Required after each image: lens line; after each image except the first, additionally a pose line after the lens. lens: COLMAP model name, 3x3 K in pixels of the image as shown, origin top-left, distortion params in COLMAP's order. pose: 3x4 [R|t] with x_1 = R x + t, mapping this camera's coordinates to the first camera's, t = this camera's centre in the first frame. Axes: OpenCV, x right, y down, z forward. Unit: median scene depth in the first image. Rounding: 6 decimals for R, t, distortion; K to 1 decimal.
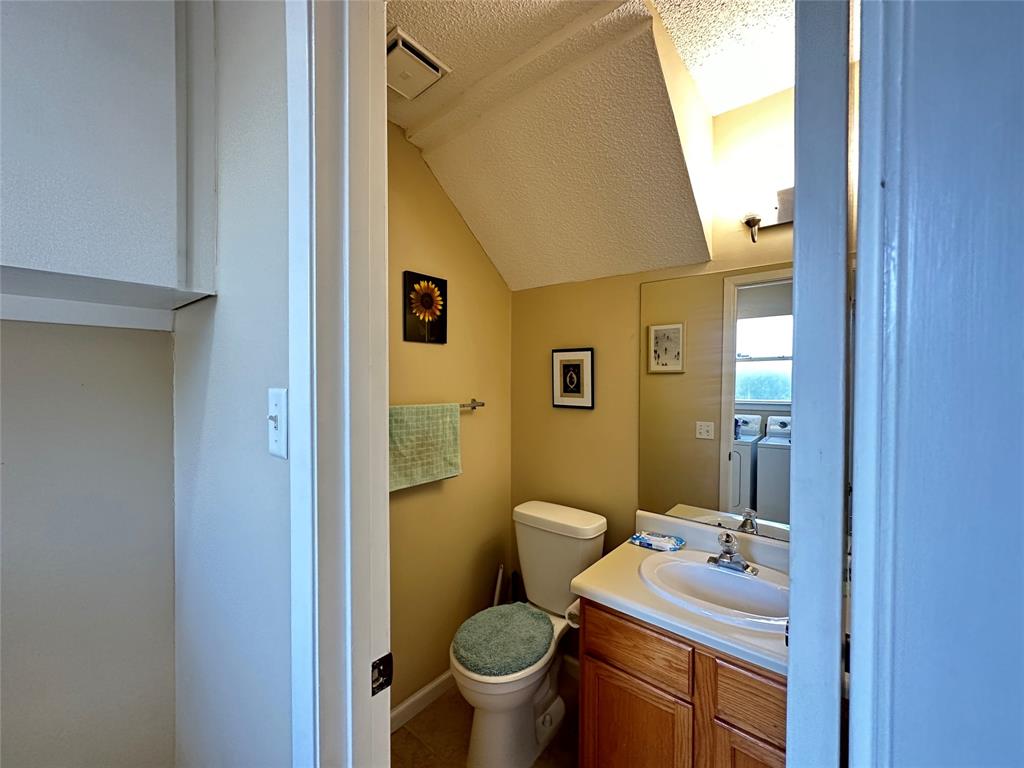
lens RADIAL K [[408.8, 0, 511.8], [0, 408.8, 384.3], [0, 0, 1]] dist [-0.002622, 0.001081]
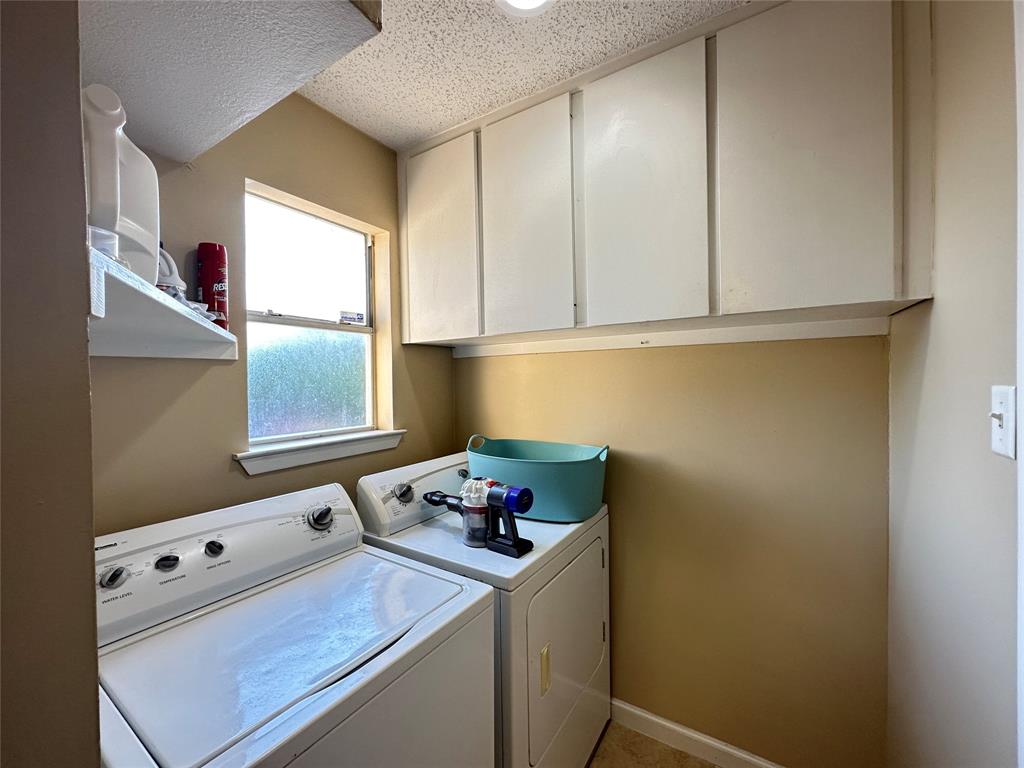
lens RADIAL K [[408.8, 0, 510.3], [0, 408.8, 384.1], [0, 0, 1]] dist [-0.002622, 0.001081]
pose [[0.134868, 0.007369, -0.990836, 0.188059], [-0.002040, 0.999972, 0.007160, 0.000368], [0.990862, 0.001055, 0.134879, -0.240107]]
